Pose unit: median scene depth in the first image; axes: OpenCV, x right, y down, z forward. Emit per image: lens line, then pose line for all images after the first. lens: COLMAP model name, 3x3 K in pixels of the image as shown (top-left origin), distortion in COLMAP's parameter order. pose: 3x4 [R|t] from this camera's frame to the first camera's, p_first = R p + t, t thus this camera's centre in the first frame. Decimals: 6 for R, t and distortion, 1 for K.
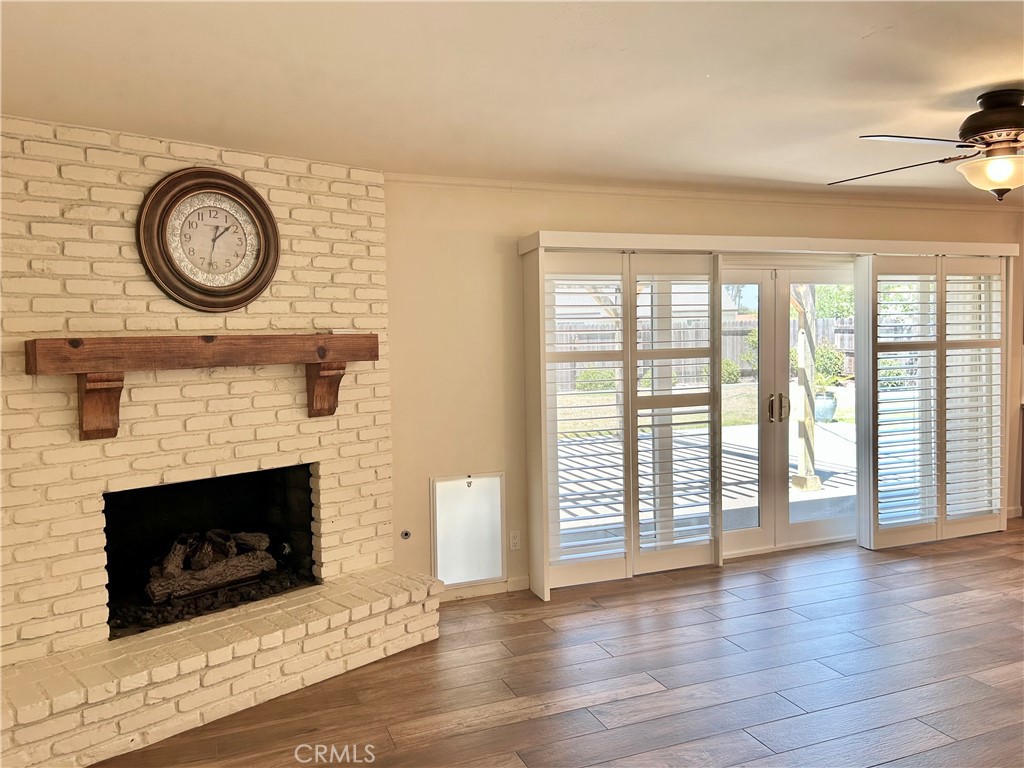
lens RADIAL K [[770.1, 0, 508.3], [0, 770.1, 378.9], [0, 0, 1]] dist [0.048756, -0.006581]
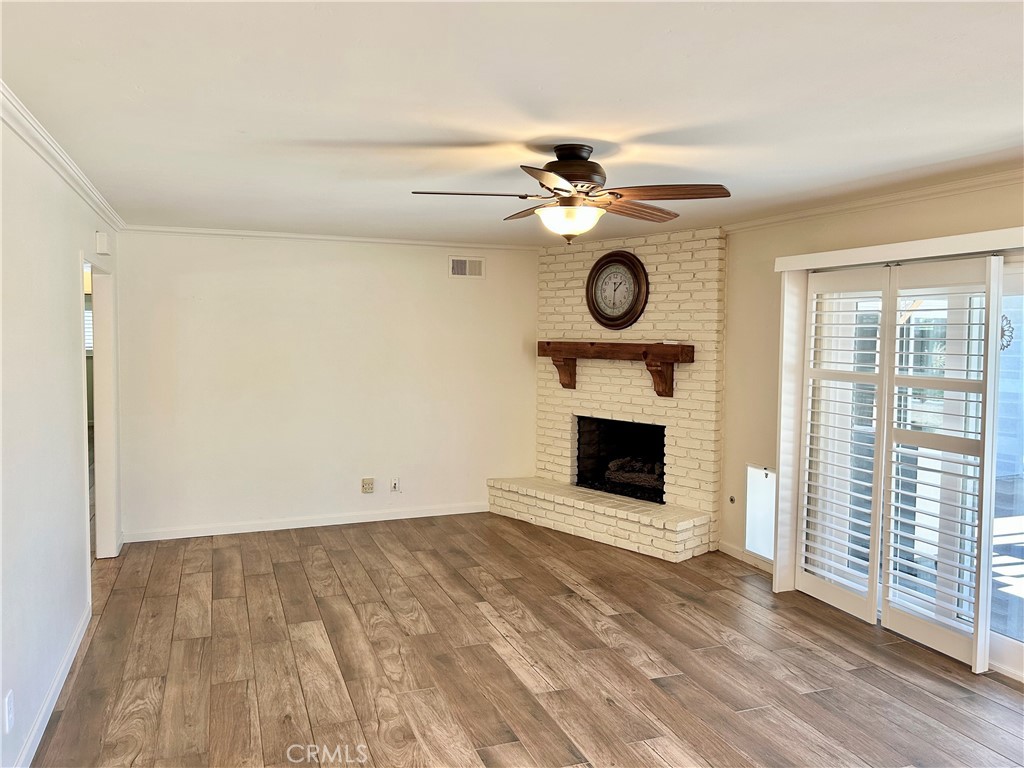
lens RADIAL K [[770.1, 0, 509.6], [0, 770.1, 383.6], [0, 0, 1]] dist [0.048756, -0.006581]
pose [[-0.016910, 0.087021, -0.996063, 1.384985], [-0.071680, 0.993537, 0.088017, -0.097314], [0.997284, 0.072886, -0.010563, 0.748563]]
